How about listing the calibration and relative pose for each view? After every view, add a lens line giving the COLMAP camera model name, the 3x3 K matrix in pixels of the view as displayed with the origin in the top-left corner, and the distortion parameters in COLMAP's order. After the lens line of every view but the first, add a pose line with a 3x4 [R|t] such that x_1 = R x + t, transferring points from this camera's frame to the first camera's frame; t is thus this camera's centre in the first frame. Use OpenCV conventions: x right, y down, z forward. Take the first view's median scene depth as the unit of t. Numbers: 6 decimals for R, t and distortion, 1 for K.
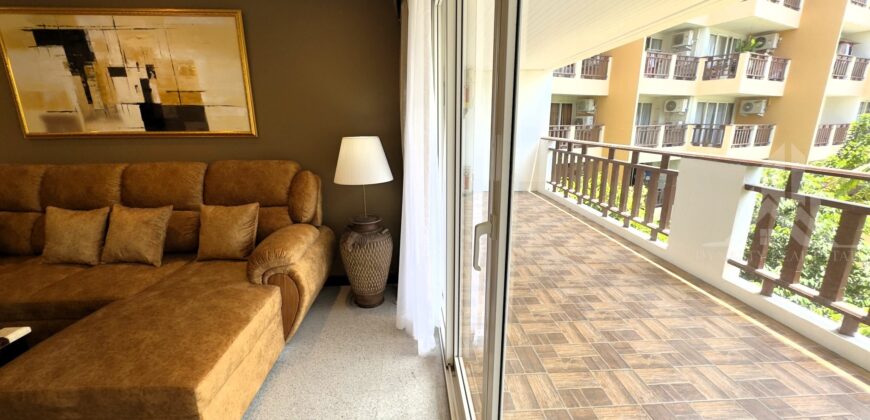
lens RADIAL K [[345.1, 0, 432.4], [0, 345.1, 210.6], [0, 0, 1]] dist [-0.008684, 0.001615]
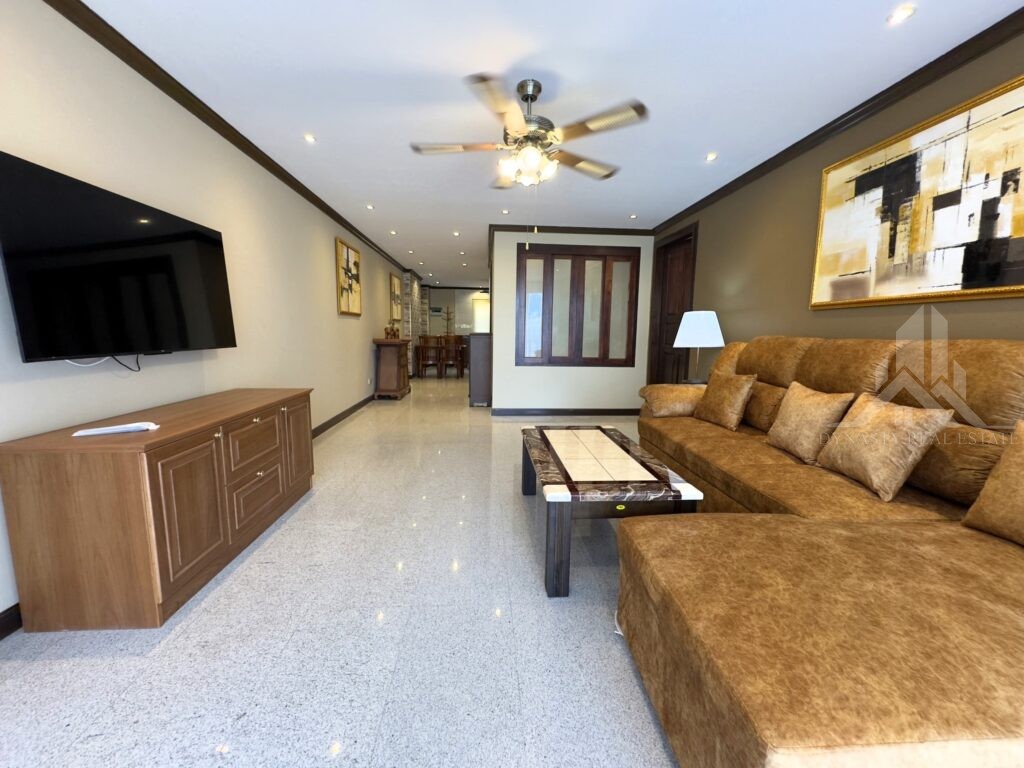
lens RADIAL K [[410.5, 0, 514.4], [0, 410.5, 382.0], [0, 0, 1]] dist [-0.000080, 0.000250]
pose [[0.008650, 0.128784, -0.991635, -0.115556], [-0.258340, 0.958294, 0.122200, 0.040908], [0.966015, 0.255122, 0.041559, 0.272431]]
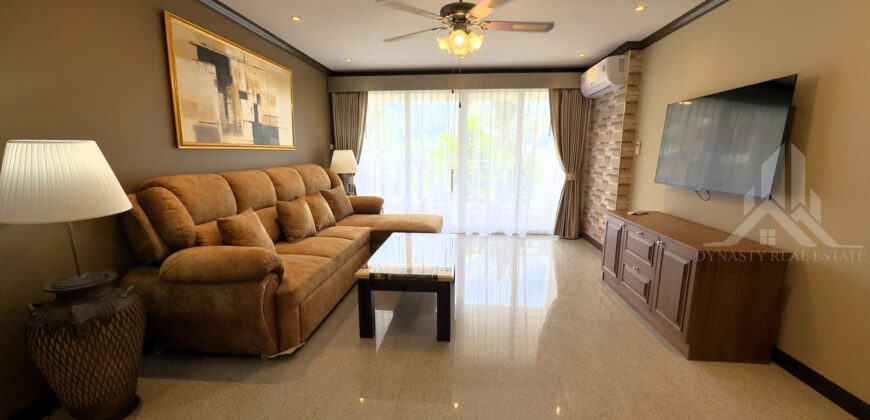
lens RADIAL K [[345.1, 0, 438.7], [0, 345.1, 210.6], [0, 0, 1]] dist [-0.008684, 0.001615]
pose [[0.132606, -0.161535, 0.977917, -2.136069], [0.232226, 0.964231, 0.127785, -0.003253], [-0.963580, 0.210153, 0.165375, 0.214810]]
